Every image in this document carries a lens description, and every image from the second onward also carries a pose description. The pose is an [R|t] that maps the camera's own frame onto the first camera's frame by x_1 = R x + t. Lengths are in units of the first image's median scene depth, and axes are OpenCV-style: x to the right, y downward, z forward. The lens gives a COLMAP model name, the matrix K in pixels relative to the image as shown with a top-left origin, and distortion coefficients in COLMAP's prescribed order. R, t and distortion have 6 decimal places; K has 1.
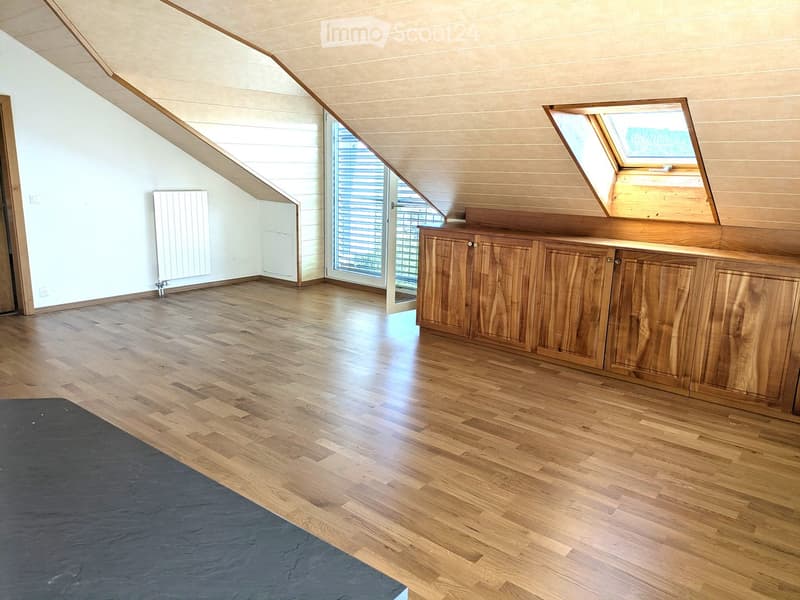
lens RADIAL K [[587.5, 0, 399.4], [0, 587.5, 297.3], [0, 0, 1]] dist [0.035587, -0.006023]
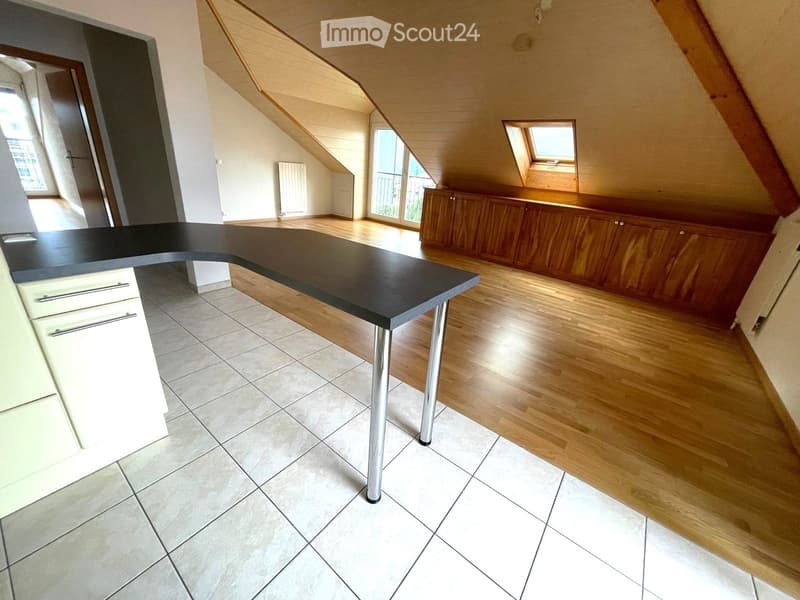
lens RADIAL K [[321.0, 0, 402.6], [0, 321.0, 299.5], [0, 0, 1]] dist [-0.002026, -0.000084]
pose [[0.997926, 0.045690, 0.045345, -0.070012], [-0.052997, 0.982992, 0.175838, 0.058399], [-0.036539, -0.177876, 0.983374, -0.088582]]
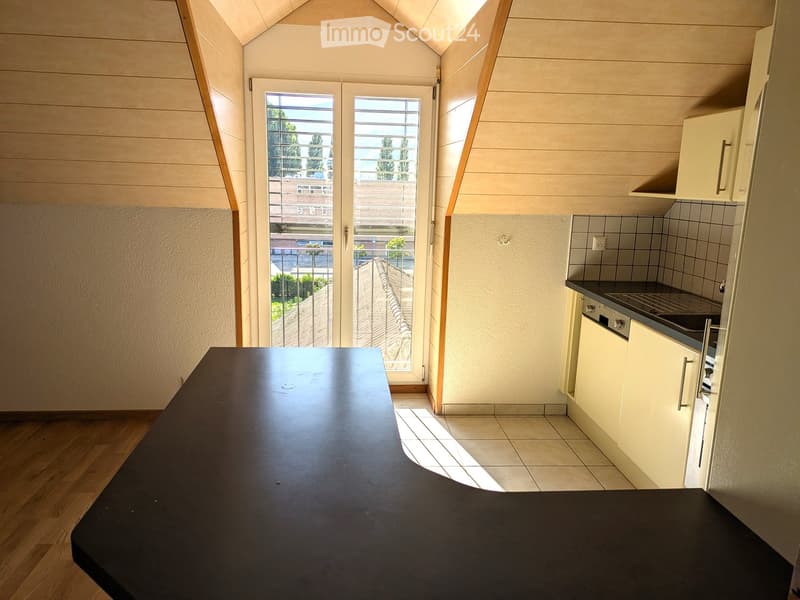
lens RADIAL K [[590.9, 0, 398.1], [0, 590.9, 303.4], [0, 0, 1]] dist [0.035477, -0.004623]
pose [[-0.684600, -0.194722, 0.702429, -0.356890], [0.113636, 0.923365, 0.366720, -0.077452], [-0.720007, 0.330878, -0.610008, 0.307850]]
